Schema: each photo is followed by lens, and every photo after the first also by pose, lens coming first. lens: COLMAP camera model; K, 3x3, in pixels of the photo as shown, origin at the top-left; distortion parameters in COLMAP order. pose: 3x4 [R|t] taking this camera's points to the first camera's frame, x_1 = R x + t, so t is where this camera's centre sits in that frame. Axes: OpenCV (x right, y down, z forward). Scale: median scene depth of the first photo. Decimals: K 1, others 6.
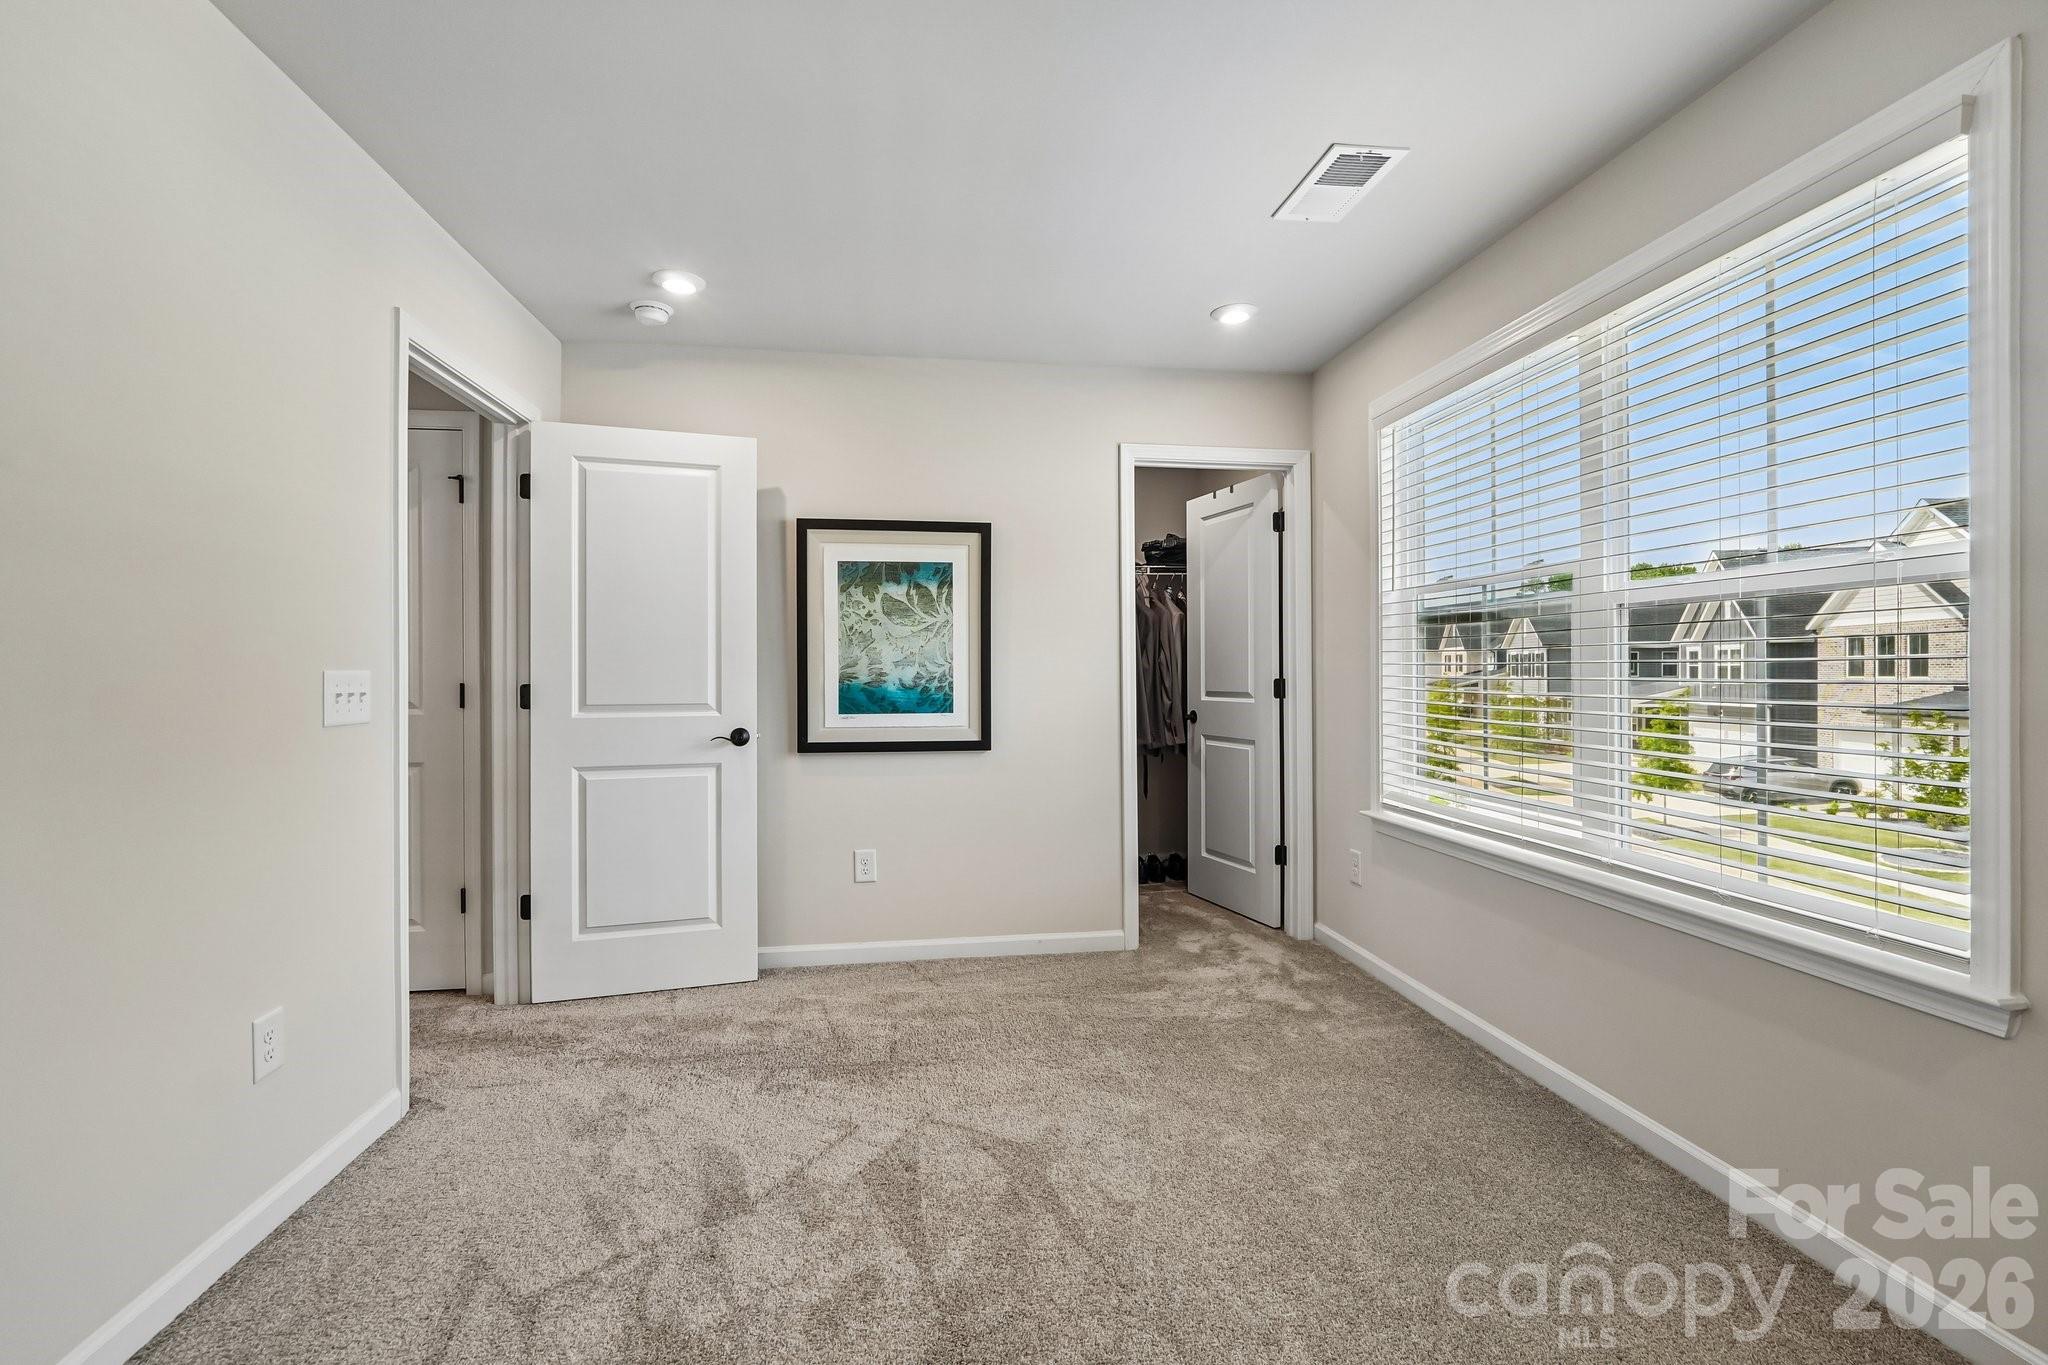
lens RADIAL K [[872.8, 0, 1024.2], [0, 872.8, 677.3], [0, 0, 1]] dist [-0.004164, 0.000905]
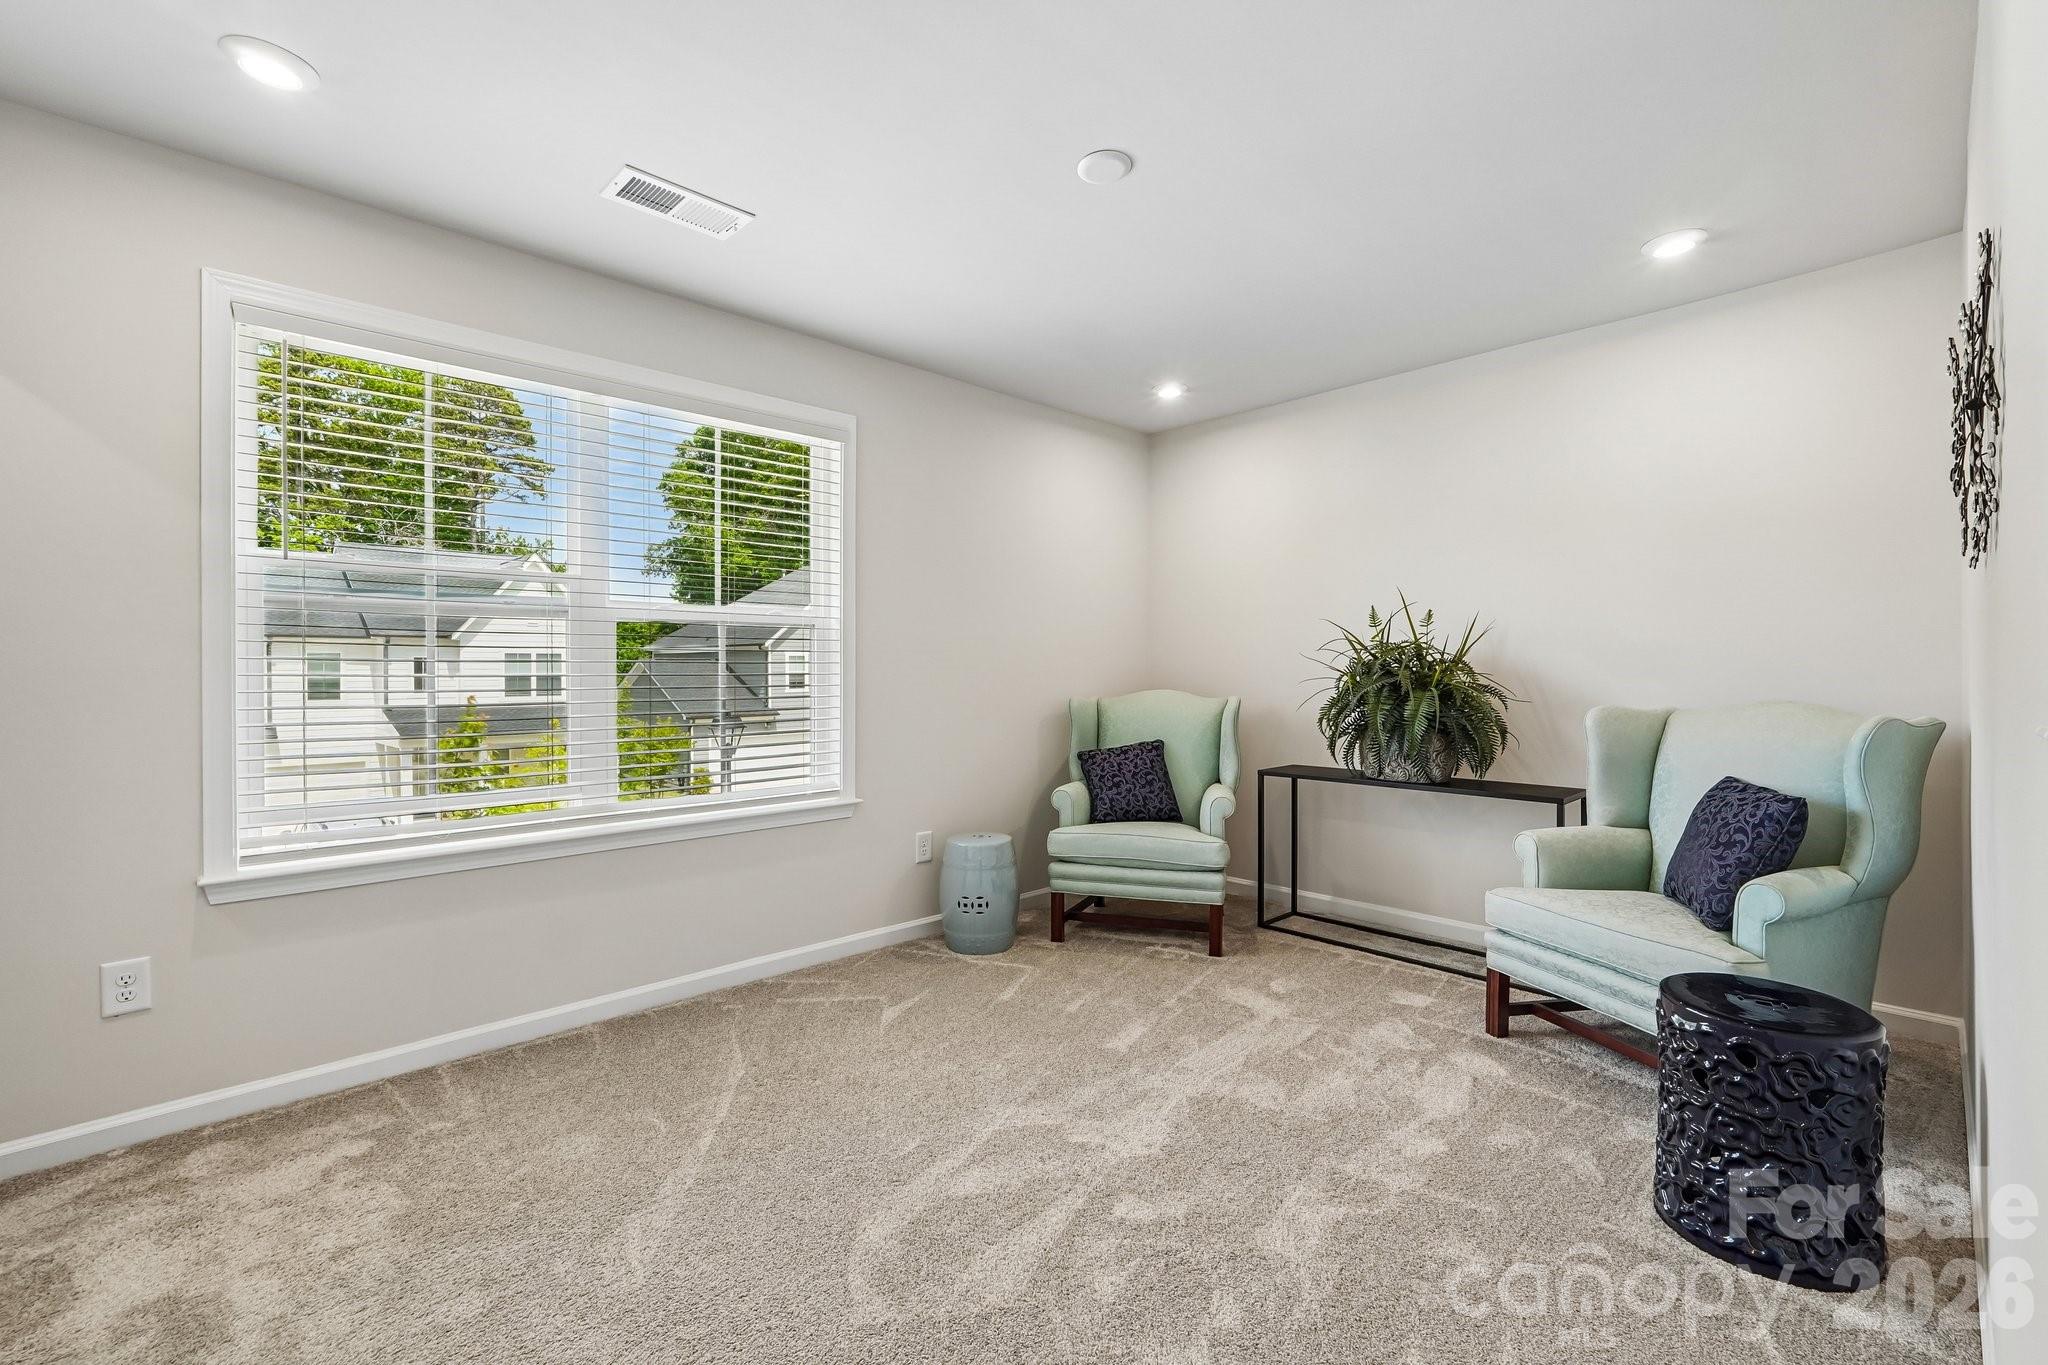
lens RADIAL K [[872.8, 0, 1019.6], [0, 872.8, 671.2], [0, 0, 1]] dist [-0.004164, 0.000905]
pose [[-0.578873, 0.001837, 0.815416, -0.554521], [0.009033, 0.999951, 0.004160, -0.001788], [-0.815368, 0.009774, -0.578861, 0.962003]]
